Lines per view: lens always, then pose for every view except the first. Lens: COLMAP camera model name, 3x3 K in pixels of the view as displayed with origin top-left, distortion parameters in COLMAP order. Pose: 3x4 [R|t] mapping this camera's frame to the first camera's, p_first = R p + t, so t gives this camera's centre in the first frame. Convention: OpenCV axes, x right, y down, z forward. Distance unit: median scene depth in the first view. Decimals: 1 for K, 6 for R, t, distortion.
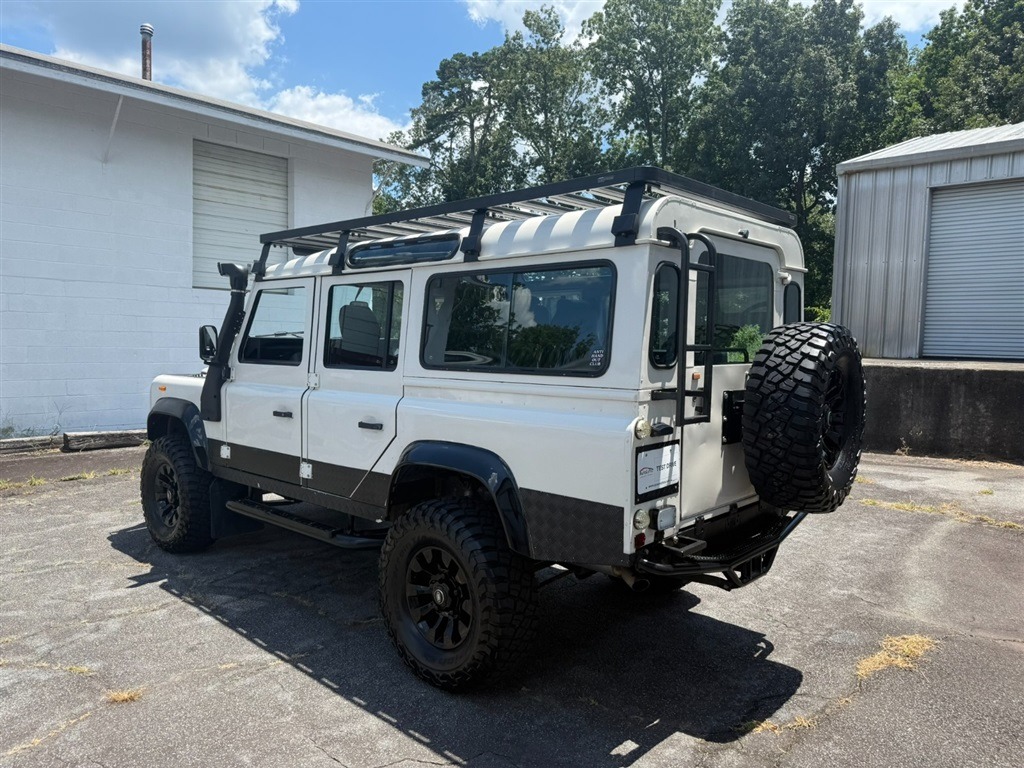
lens RADIAL K [[725.4, 0, 512.0], [0, 725.4, 384.0], [0, 0, 1]] dist [0.042715, -0.047790]
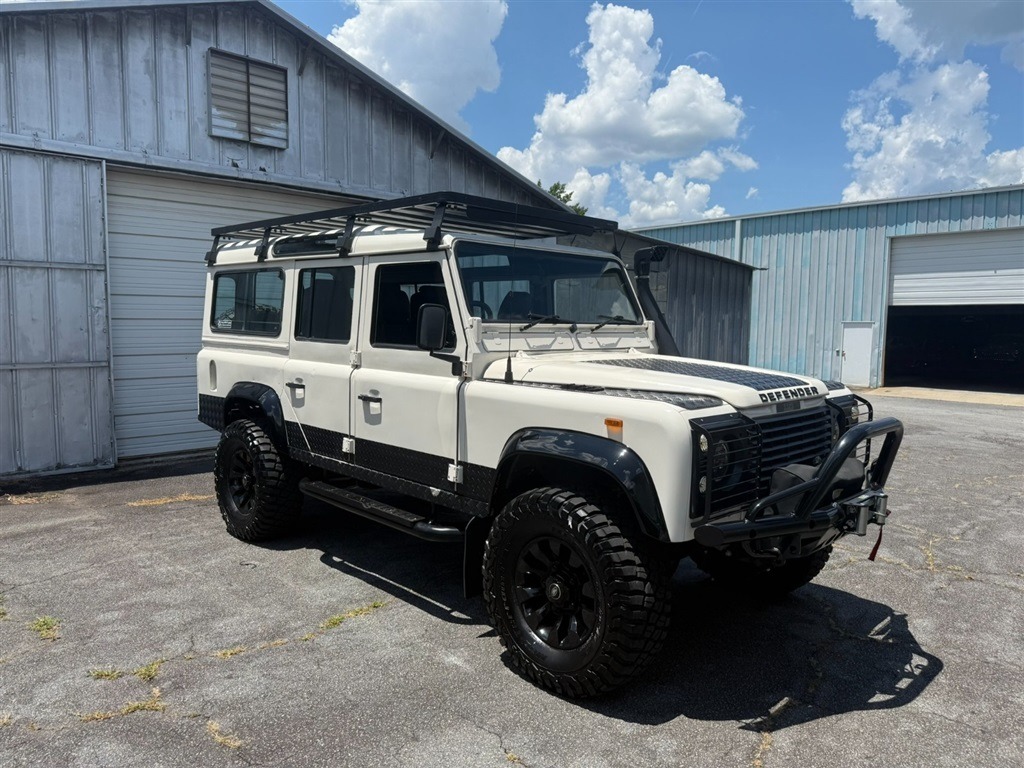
lens RADIAL K [[725.2, 0, 516.0], [0, 725.2, 387.7], [0, 0, 1]] dist [0.036651, -0.039696]
pose [[-0.998639, -0.033036, 0.040346, -0.327927], [-0.026179, 0.986771, 0.159995, -0.175937], [-0.045098, 0.158721, -0.986293, 2.715090]]
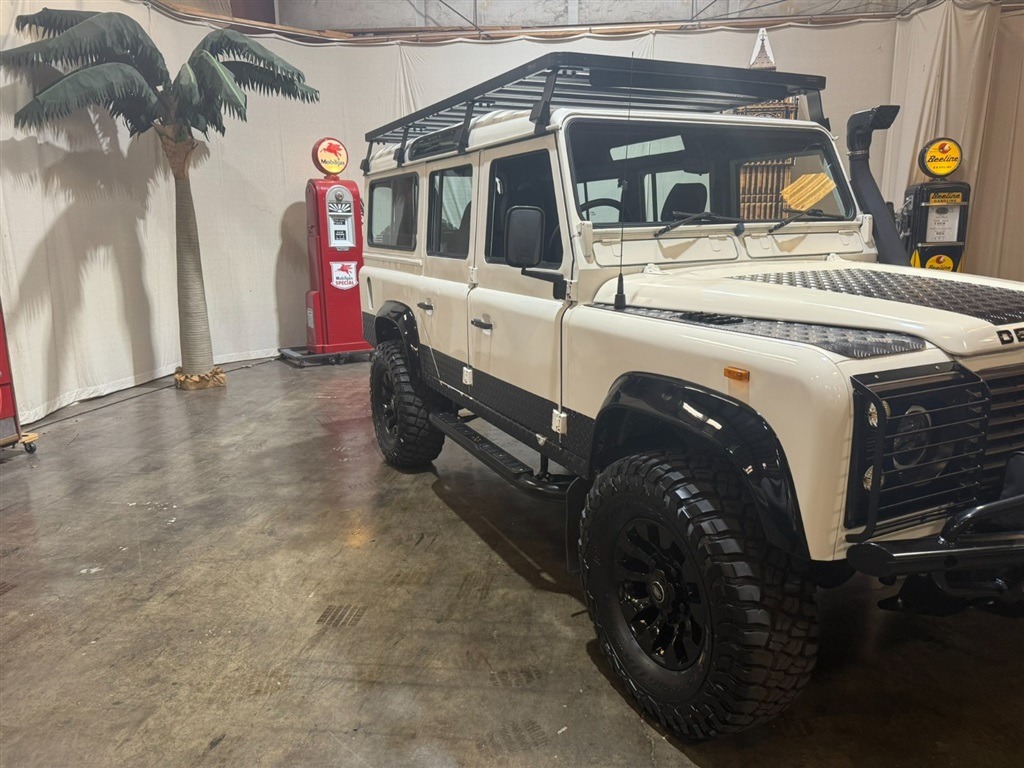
lens RADIAL K [[719.6, 0, 509.5], [0, 719.6, 396.2], [0, 0, 1]] dist [0.058407, -0.093614]
pose [[-0.927686, -0.077613, 0.365206, -0.447630], [0.036633, 0.954514, 0.295906, -0.162050], [-0.371560, 0.287887, -0.882646, 2.466069]]
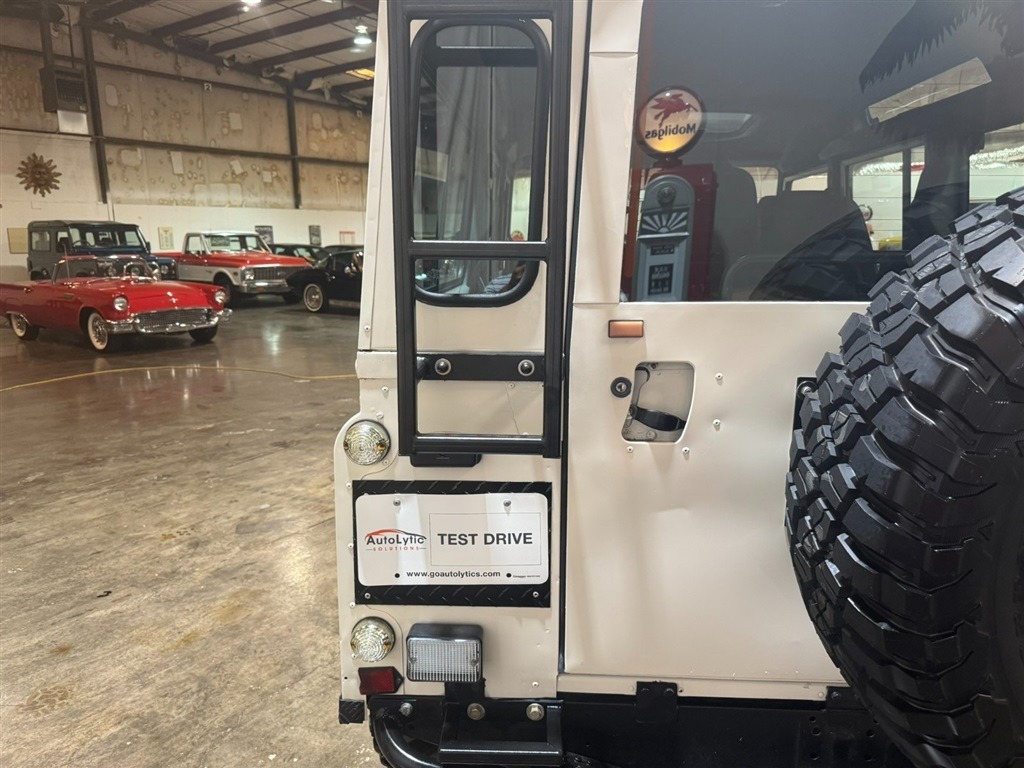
lens RADIAL K [[725.2, 0, 516.0], [0, 725.2, 387.7], [0, 0, 1]] dist [0.036651, -0.039696]
pose [[0.635956, 0.142088, -0.758532, 0.431276], [-0.045157, 0.988072, 0.147225, -0.027784], [0.770403, -0.059375, 0.634786, 0.619150]]
